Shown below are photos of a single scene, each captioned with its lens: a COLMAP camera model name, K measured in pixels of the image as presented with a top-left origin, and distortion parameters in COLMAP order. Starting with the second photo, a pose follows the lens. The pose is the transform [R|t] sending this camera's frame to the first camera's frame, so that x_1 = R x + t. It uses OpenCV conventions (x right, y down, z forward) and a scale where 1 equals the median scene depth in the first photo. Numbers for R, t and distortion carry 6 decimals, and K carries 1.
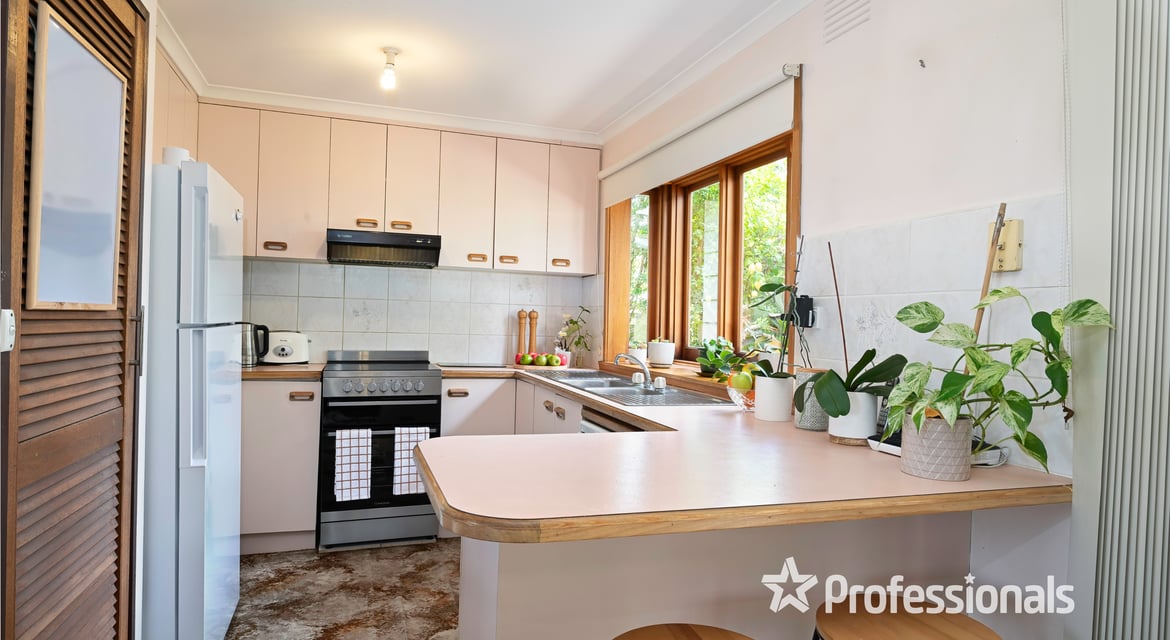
lens RADIAL K [[664.9, 0, 589.9], [0, 664.9, 322.1], [0, 0, 1]] dist [-0.005043, -0.001027]
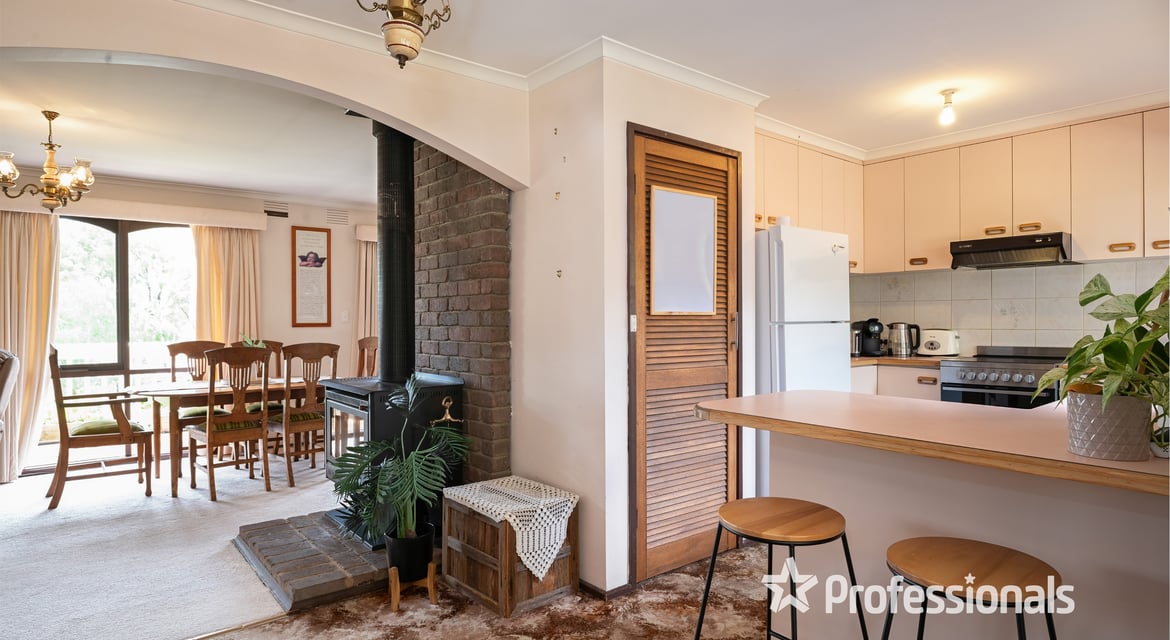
lens RADIAL K [[639.6, 0, 580.1], [0, 639.6, 329.5], [0, 0, 1]] dist [-0.019417, 0.000534]
pose [[0.331148, -0.014313, -0.943470, 0.412783], [0.012051, 0.999868, -0.010939, 0.018258], [0.943502, -0.007747, 0.331277, -0.006023]]
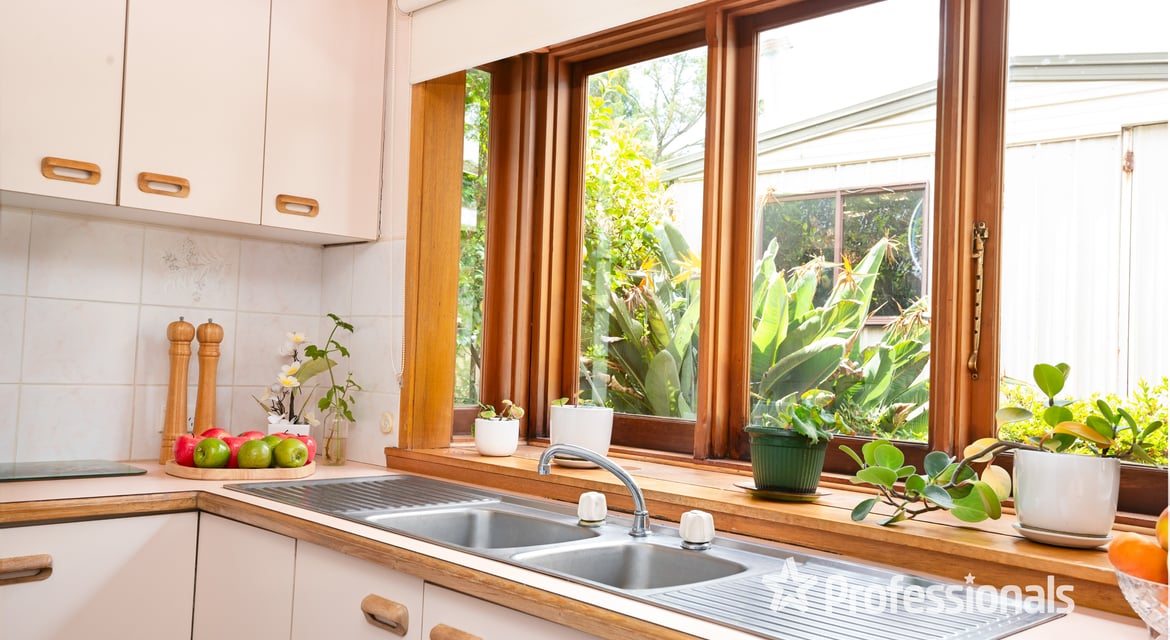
lens RADIAL K [[982.6, 0, 581.4], [0, 982.6, 314.0], [0, 0, 1]] dist [0.042020, -0.003518]
pose [[0.903423, 0.029844, 0.427711, -0.149158], [-0.016433, 0.999252, -0.035014, -0.005766], [-0.428436, 0.024604, 0.903237, 0.405010]]
